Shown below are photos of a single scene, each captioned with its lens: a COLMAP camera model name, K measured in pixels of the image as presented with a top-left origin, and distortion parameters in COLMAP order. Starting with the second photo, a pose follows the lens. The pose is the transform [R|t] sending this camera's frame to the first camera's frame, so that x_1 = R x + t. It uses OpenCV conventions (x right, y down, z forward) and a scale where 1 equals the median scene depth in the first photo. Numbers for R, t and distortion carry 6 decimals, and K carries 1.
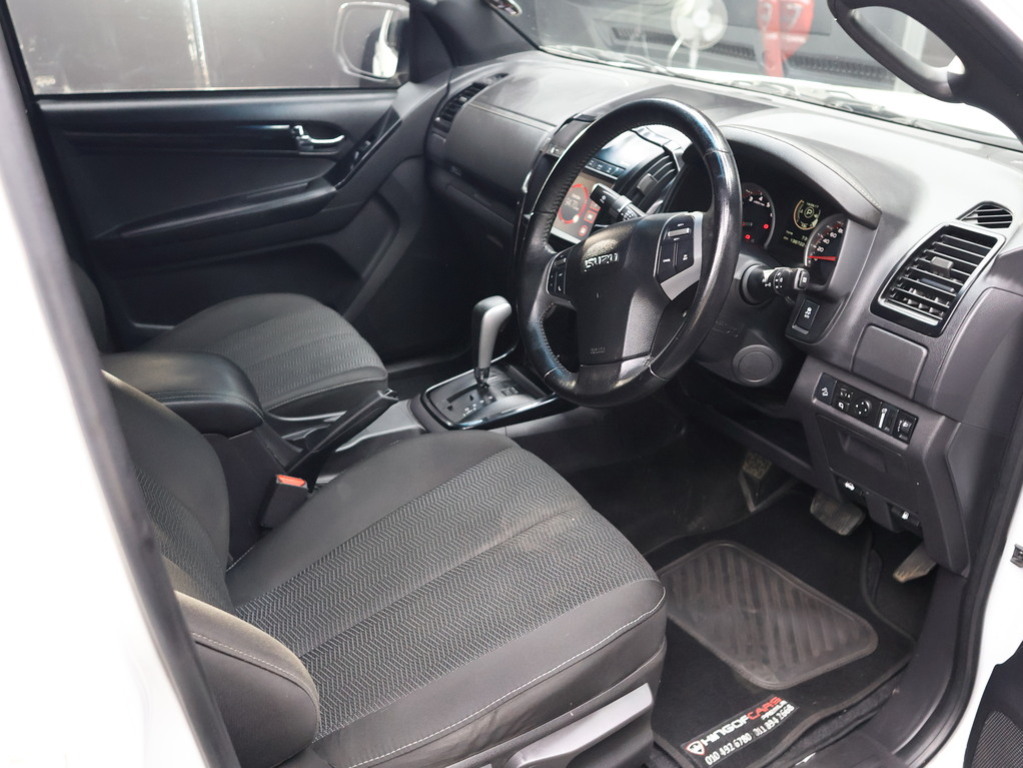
lens RADIAL K [[861.3, 0, 510.3], [0, 861.3, 383.2], [0, 0, 1]] dist [-0.000210, -0.000287]
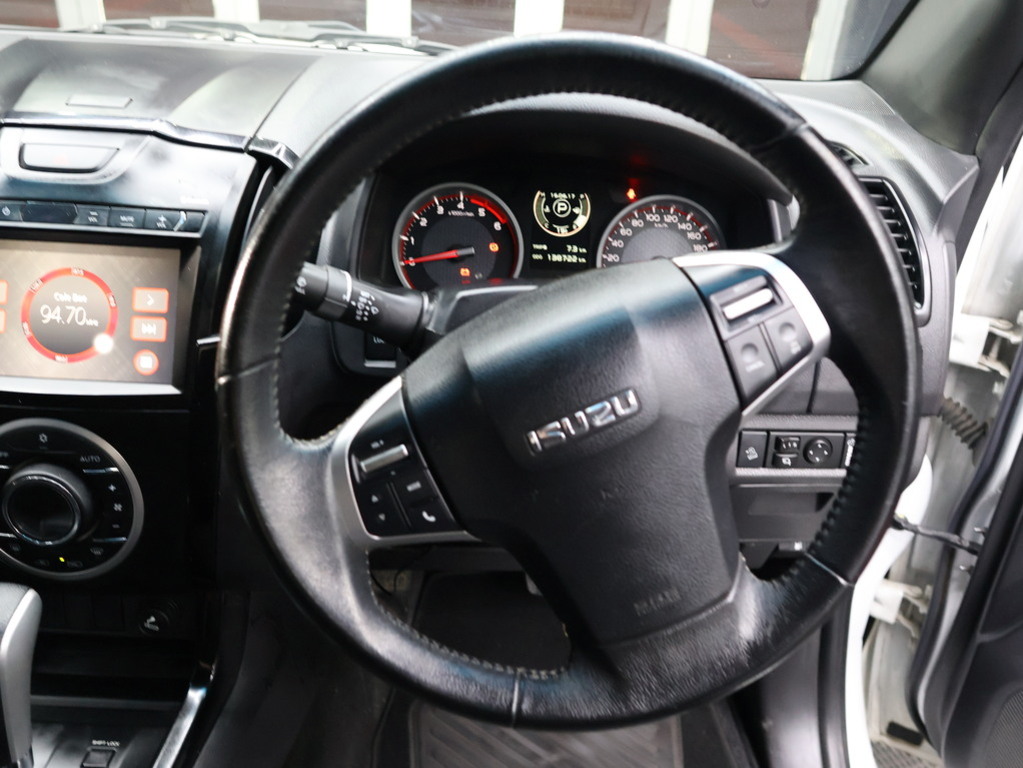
lens RADIAL K [[861.3, 0, 511.0], [0, 861.3, 388.6], [0, 0, 1]] dist [-0.000210, -0.000287]
pose [[0.481447, -0.392807, 0.783526, -0.215326], [0.351920, 0.905360, 0.237644, -0.238857], [-0.802721, 0.161326, 0.574119, 0.681238]]
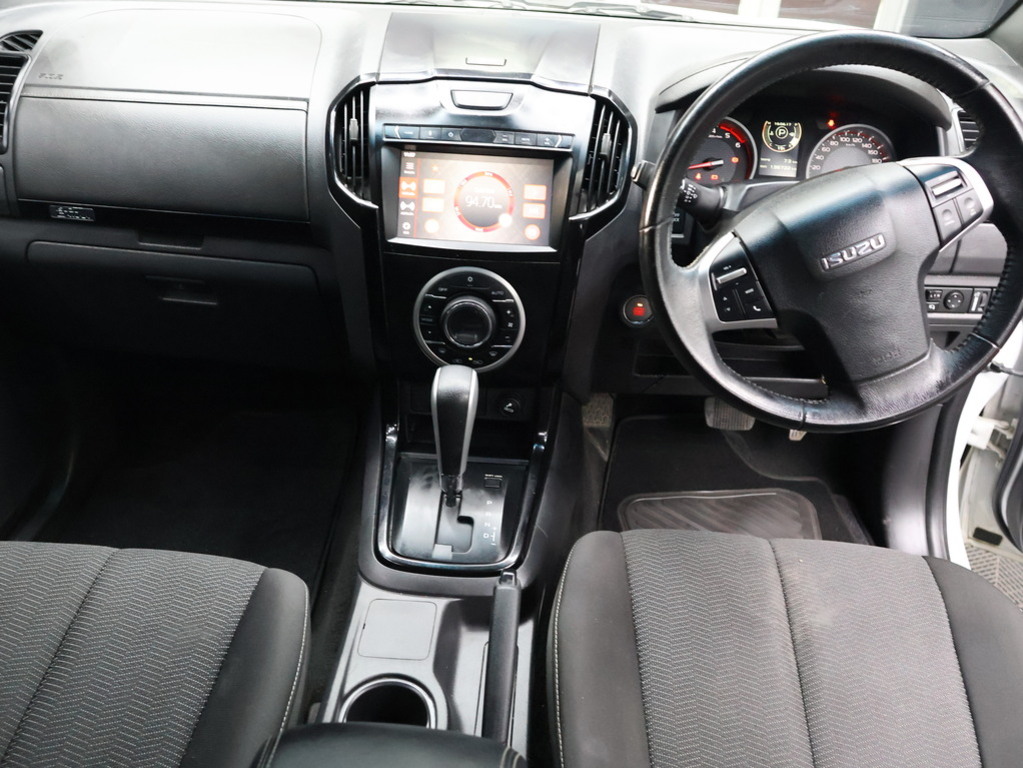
lens RADIAL K [[861.3, 0, 511.5], [0, 861.3, 387.6], [0, 0, 1]] dist [-0.000210, -0.000287]
pose [[0.518920, -0.445317, 0.729668, -0.591097], [0.355254, 0.888730, 0.289746, -0.322063], [-0.777507, 0.108863, 0.619381, 0.675999]]
